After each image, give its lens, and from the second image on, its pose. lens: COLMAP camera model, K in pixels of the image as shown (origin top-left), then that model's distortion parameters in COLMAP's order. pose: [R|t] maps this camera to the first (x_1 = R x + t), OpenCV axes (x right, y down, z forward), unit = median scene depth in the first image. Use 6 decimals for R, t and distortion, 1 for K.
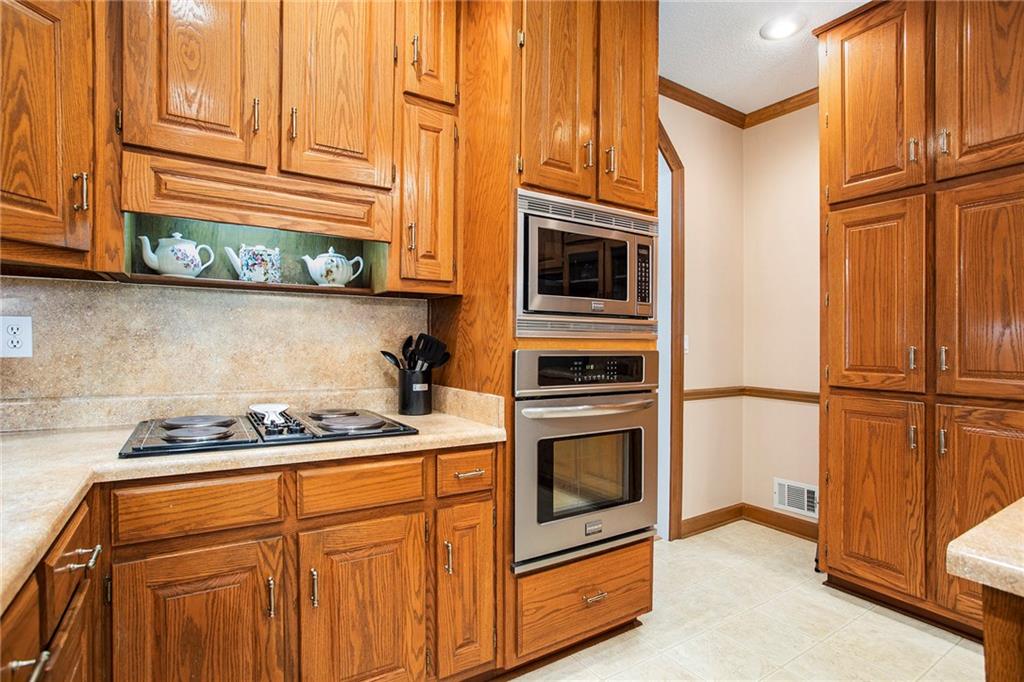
lens RADIAL K [[499.9, 0, 521.9], [0, 499.9, 341.5], [0, 0, 1]] dist [-0.044727, 0.014703]
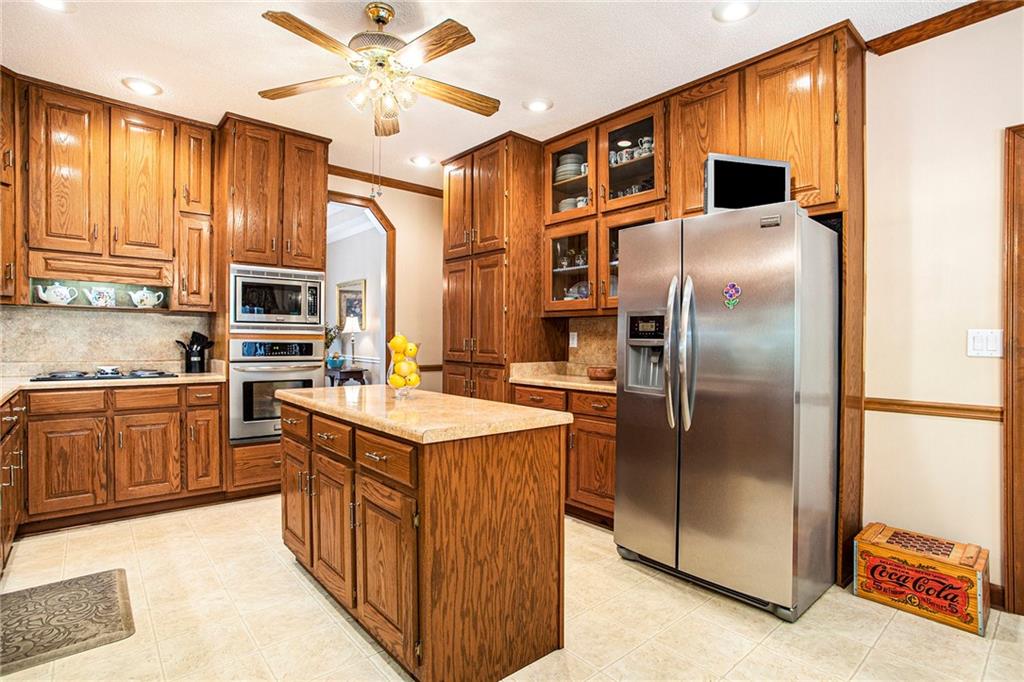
lens RADIAL K [[499.9, 0, 514.4], [0, 499.9, 341.8], [0, 0, 1]] dist [-0.044727, 0.014703]
pose [[0.991259, -0.001886, 0.131918, 0.950304], [0.001104, 0.999981, 0.006001, 0.017459], [-0.131927, -0.005803, 0.991242, -1.303046]]
